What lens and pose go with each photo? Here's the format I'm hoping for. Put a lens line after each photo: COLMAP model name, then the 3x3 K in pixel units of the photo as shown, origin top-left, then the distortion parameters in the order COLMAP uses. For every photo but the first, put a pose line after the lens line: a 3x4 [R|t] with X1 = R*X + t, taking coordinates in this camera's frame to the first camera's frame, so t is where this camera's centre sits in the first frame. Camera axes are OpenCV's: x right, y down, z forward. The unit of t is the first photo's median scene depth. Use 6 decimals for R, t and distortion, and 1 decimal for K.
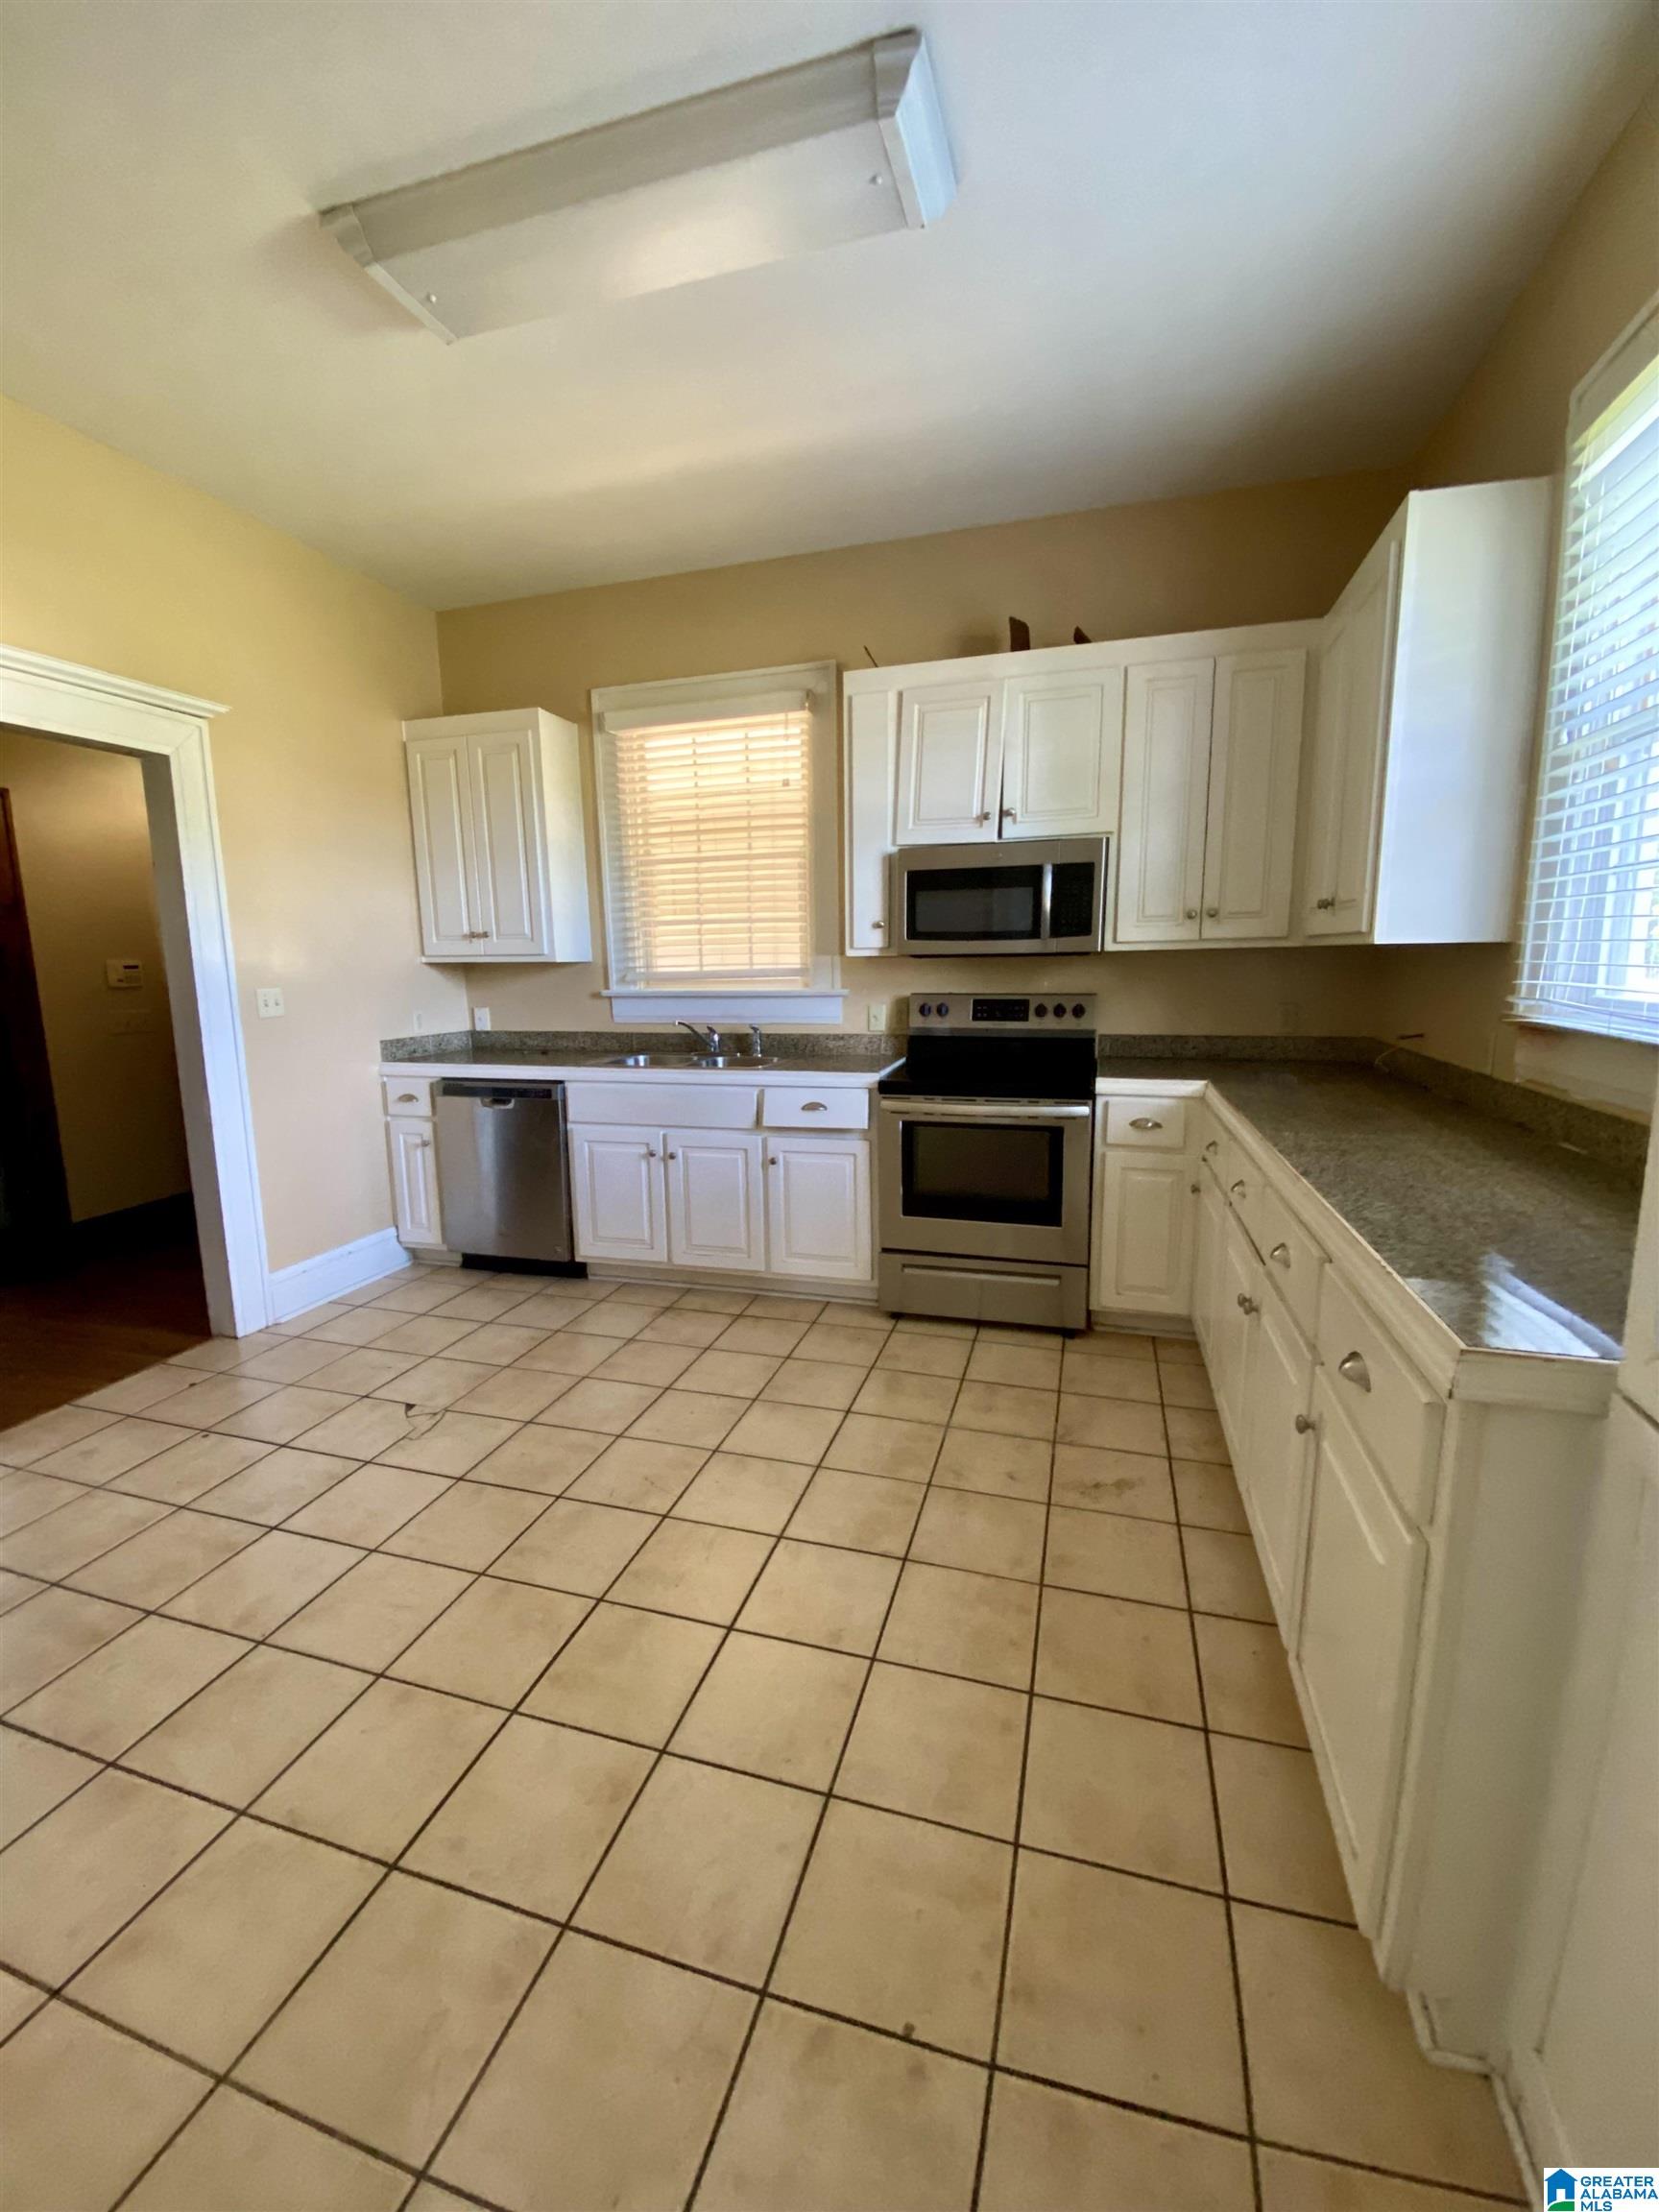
lens RADIAL K [[899.5, 0, 821.1], [0, 899.5, 1116.2], [0, 0, 1]] dist [0.054703, -0.000053]
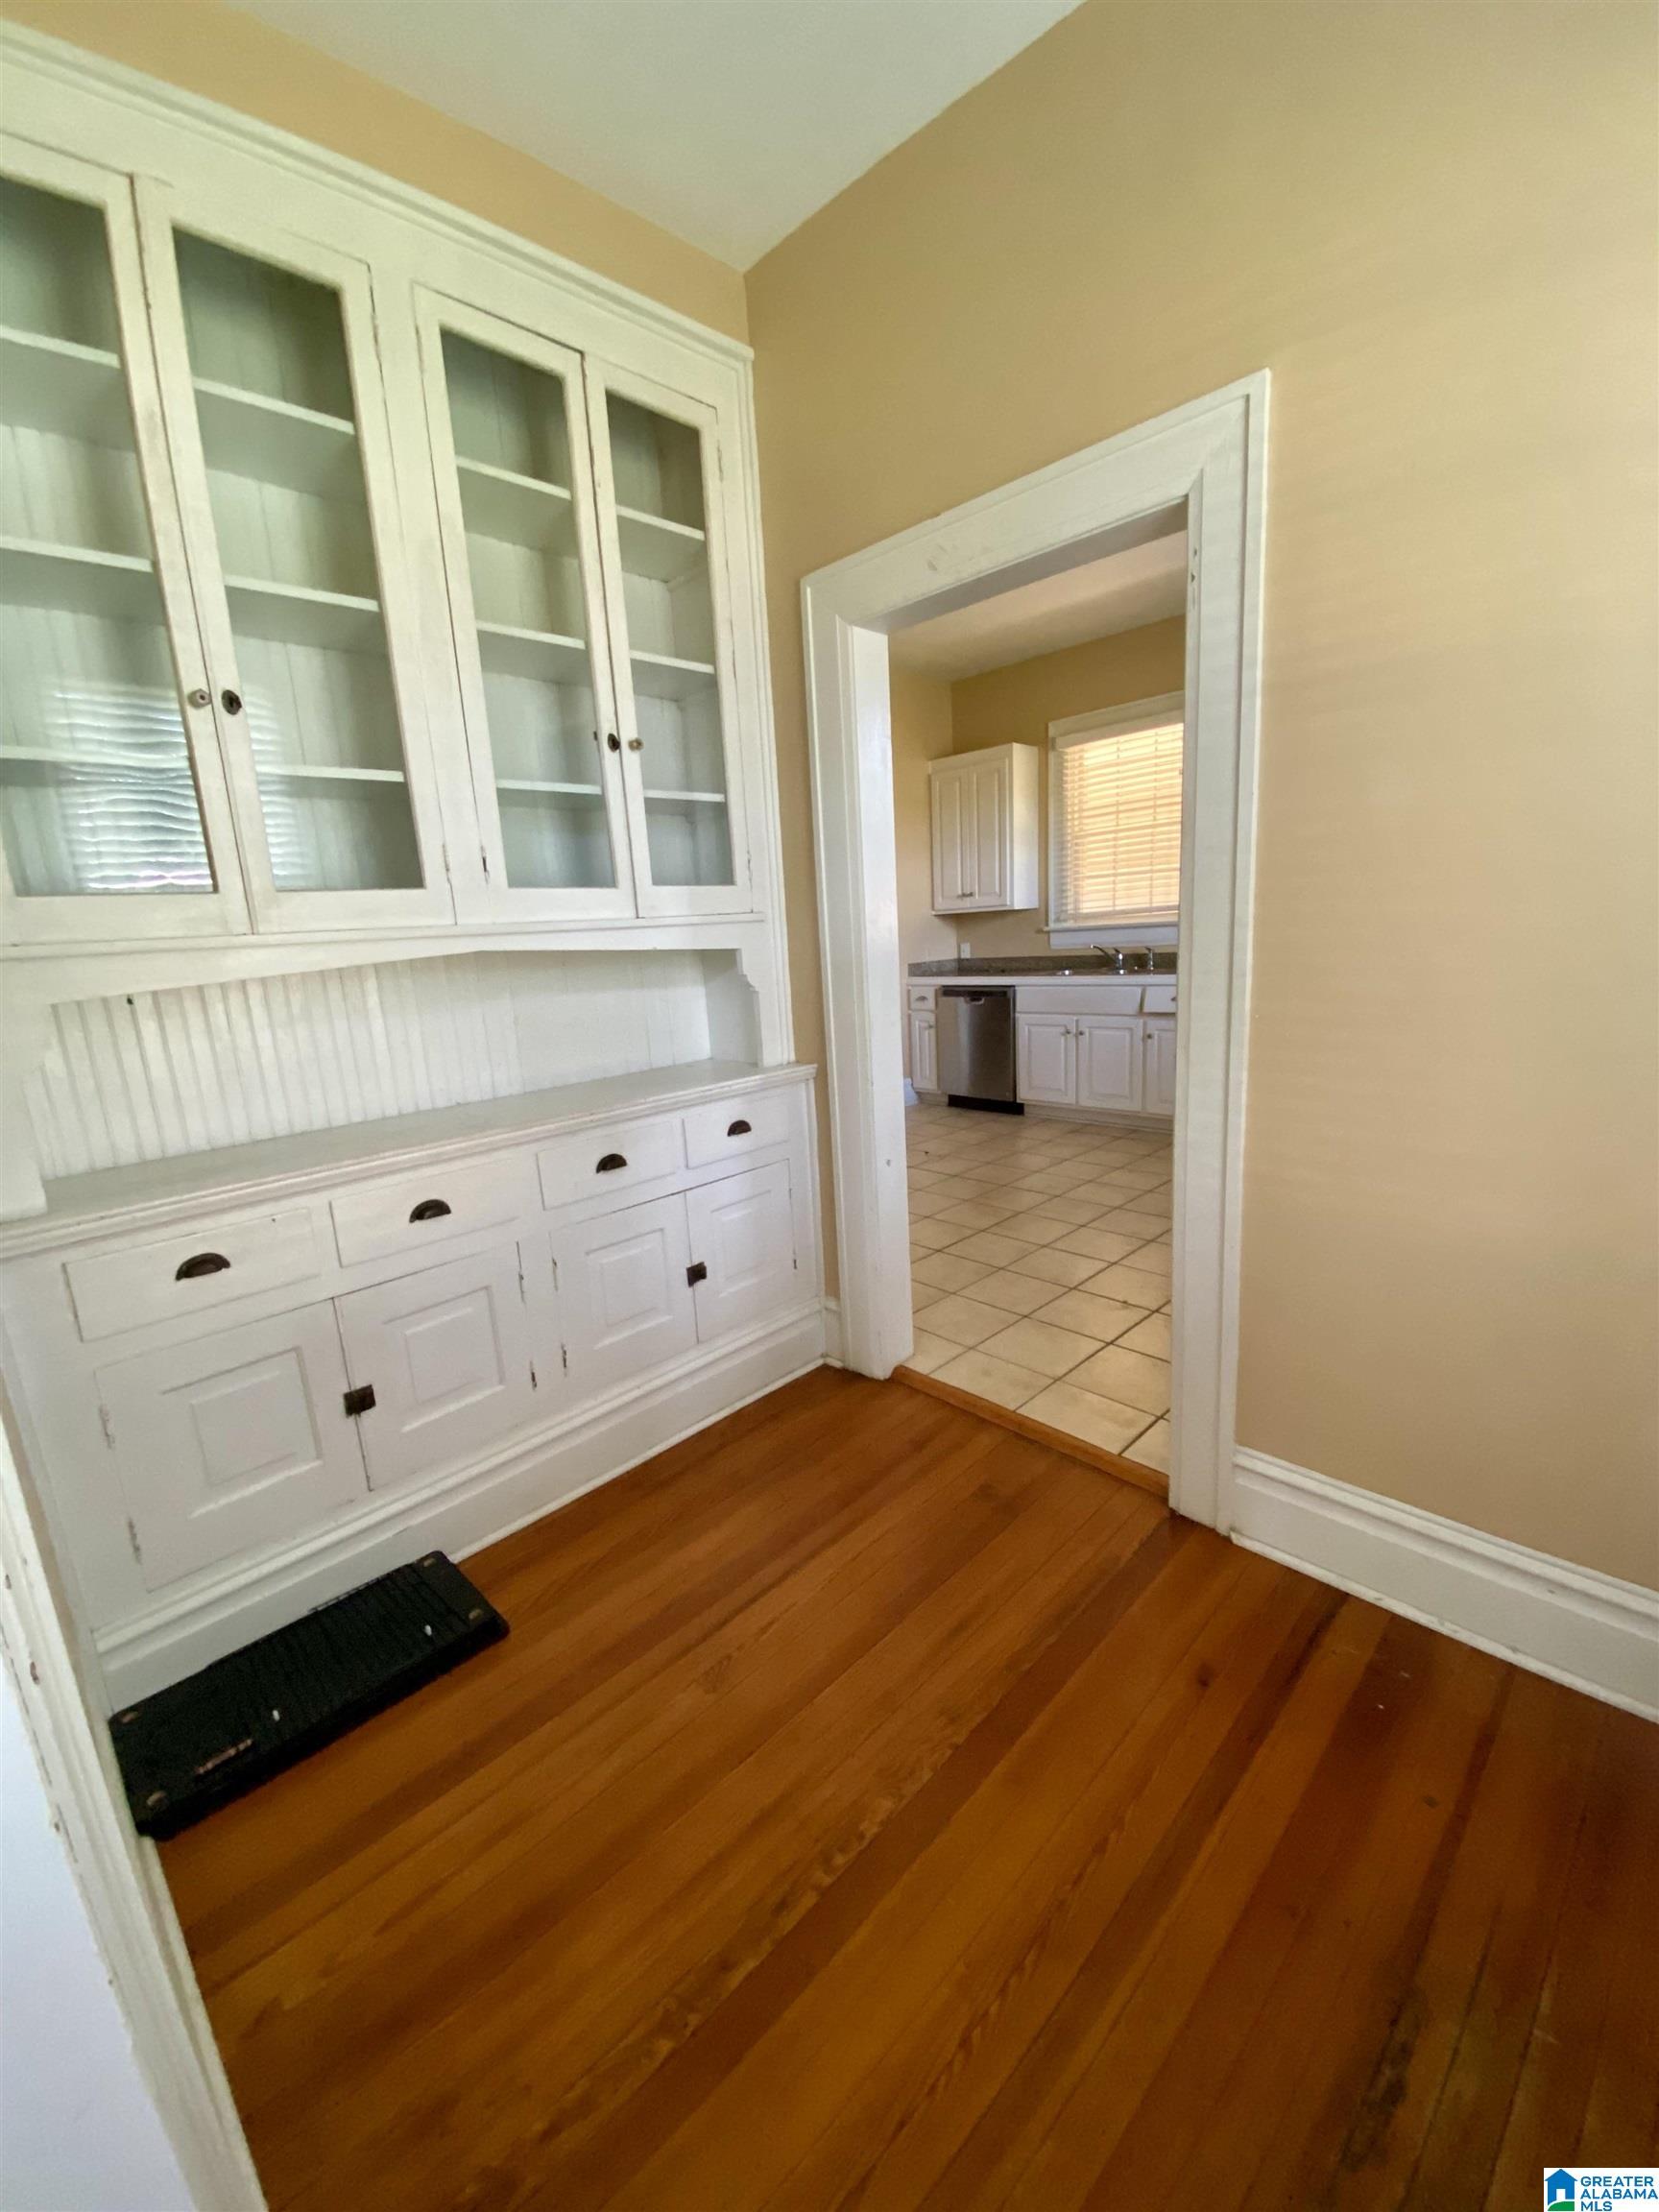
lens RADIAL K [[899.5, 0, 821.1], [0, 899.5, 1116.2], [0, 0, 1]] dist [0.054703, -0.000053]
pose [[0.882419, 0.059384, -0.466702, 0.157378], [-0.032918, 0.997364, 0.064668, 0.092267], [0.469311, -0.041702, 0.882047, -0.529411]]
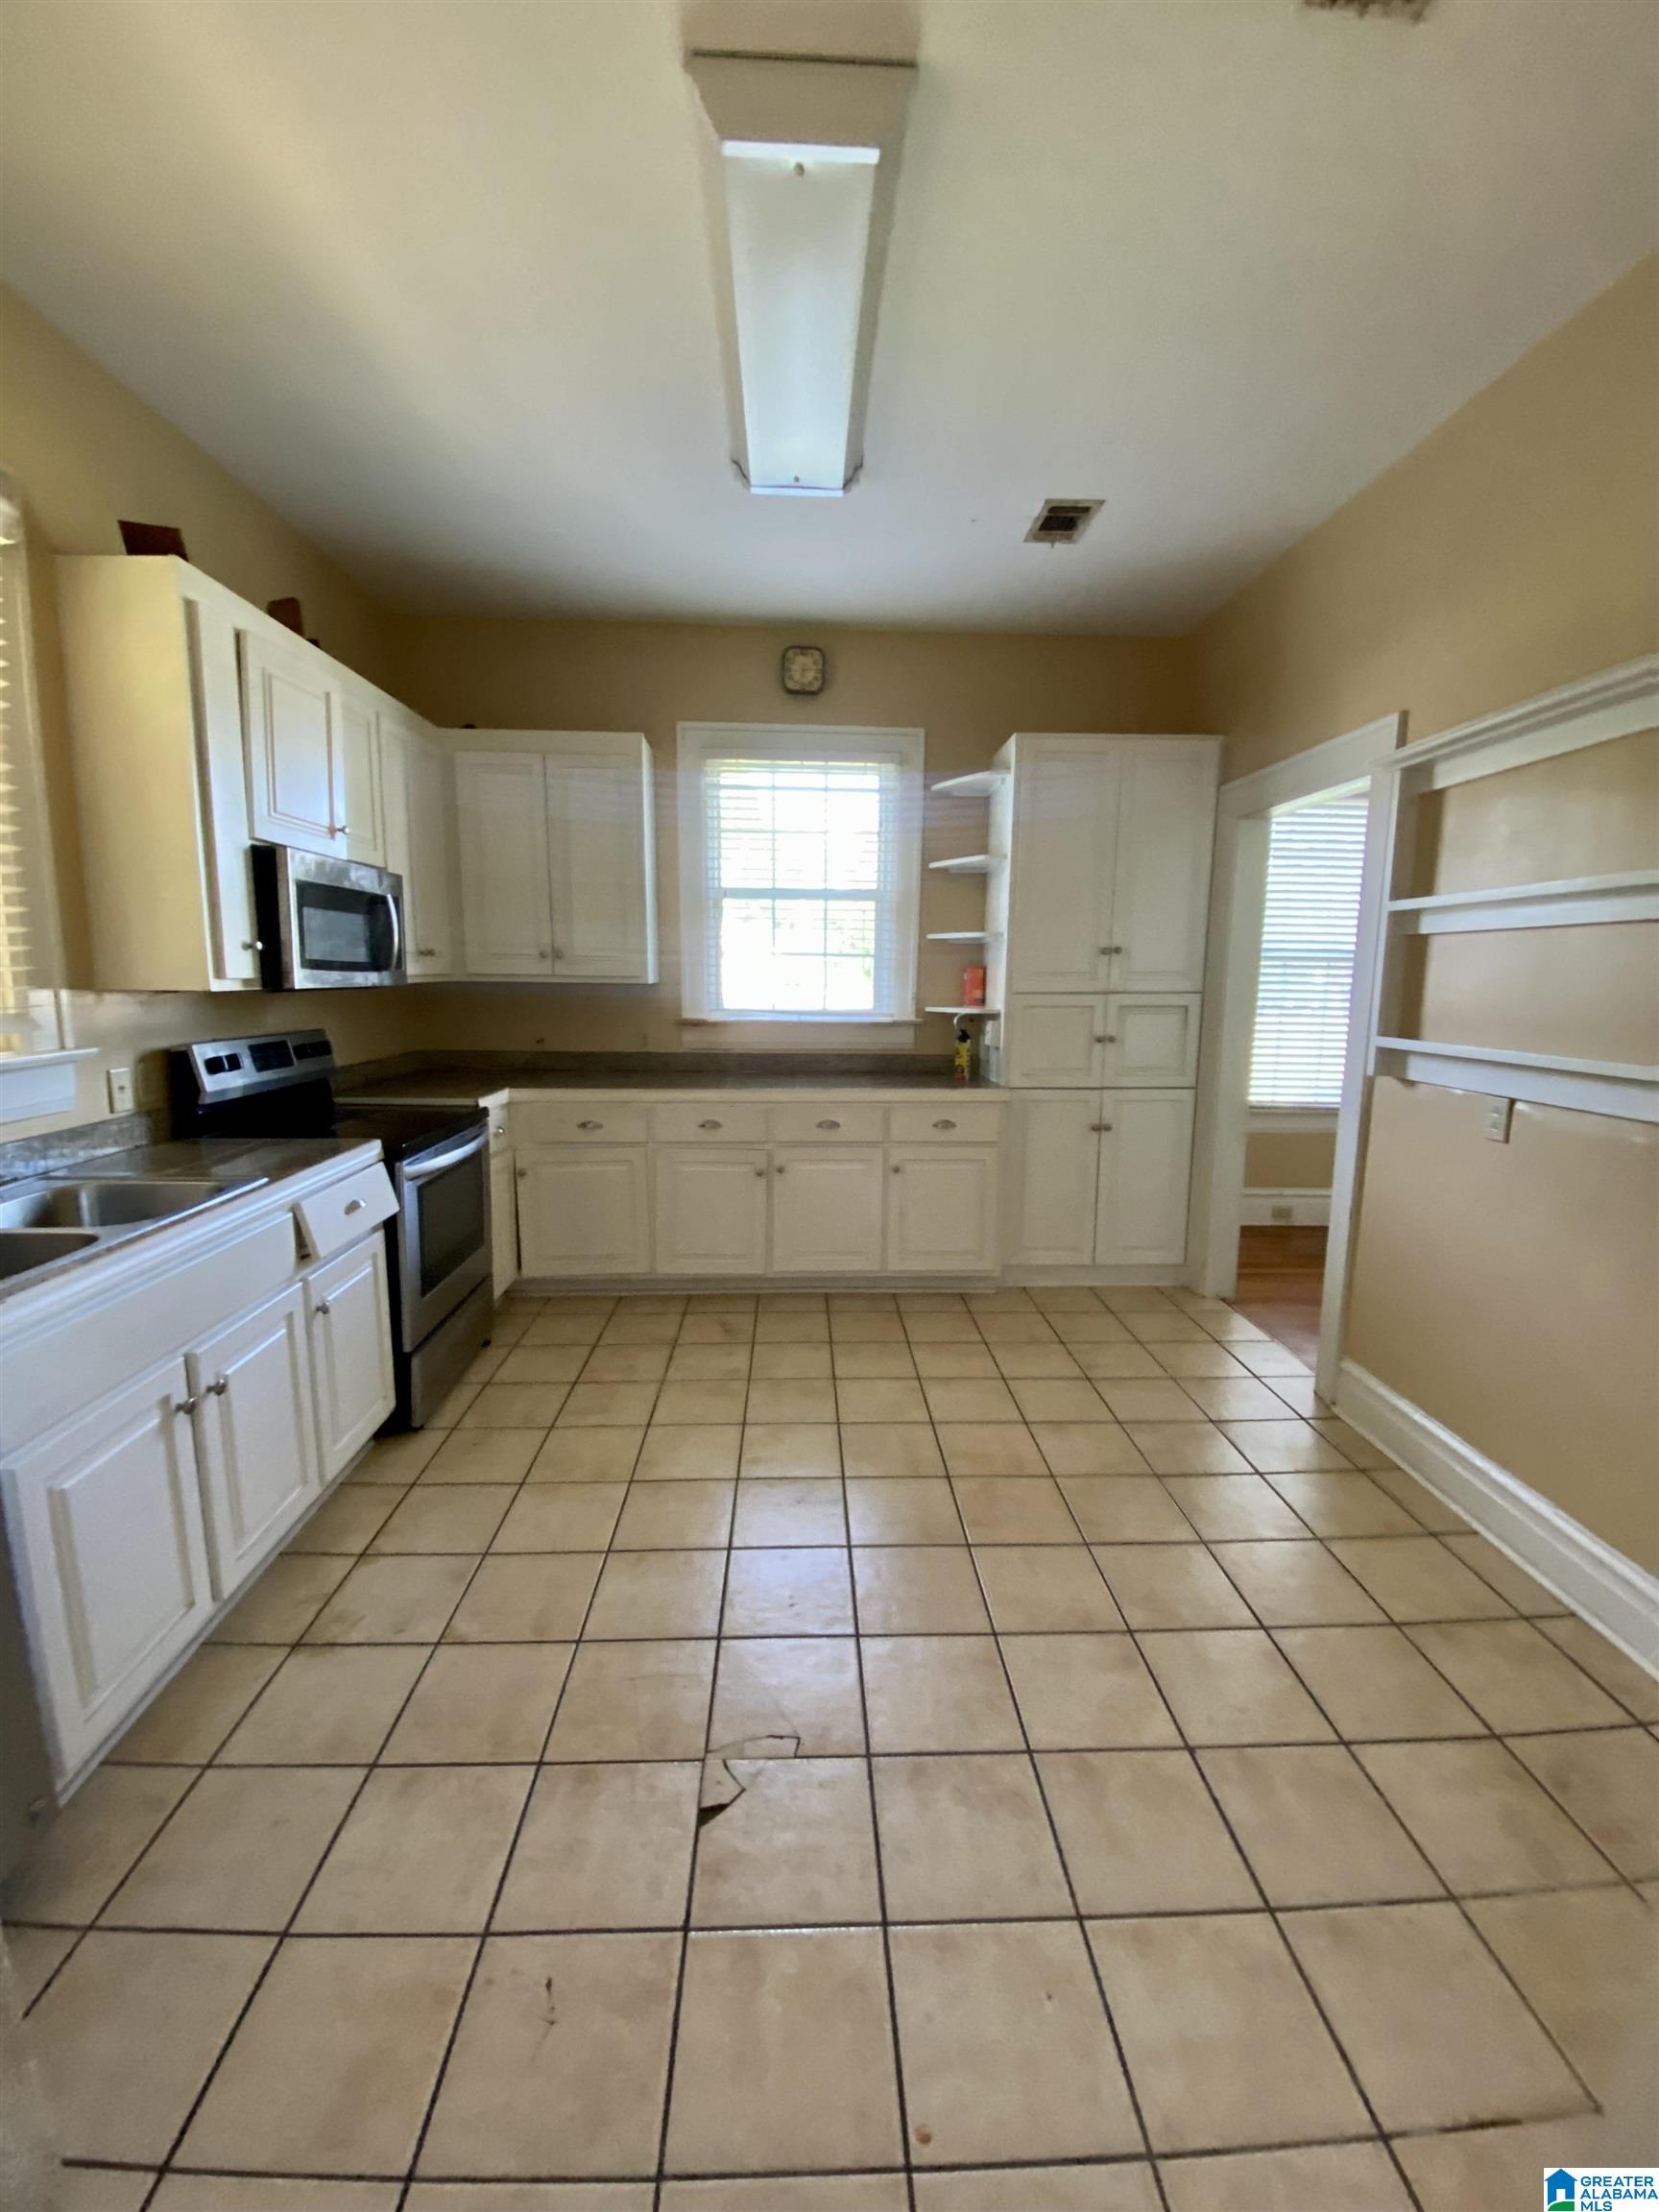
lens RADIAL K [[899.5, 0, 821.1], [0, 899.5, 1116.2], [0, 0, 1]] dist [0.054703, -0.000053]
pose [[-0.323658, -0.138516, 0.935980, -0.674232], [0.164090, 0.966019, 0.199703, -0.136109], [-0.931837, 0.218220, -0.289931, 0.724092]]
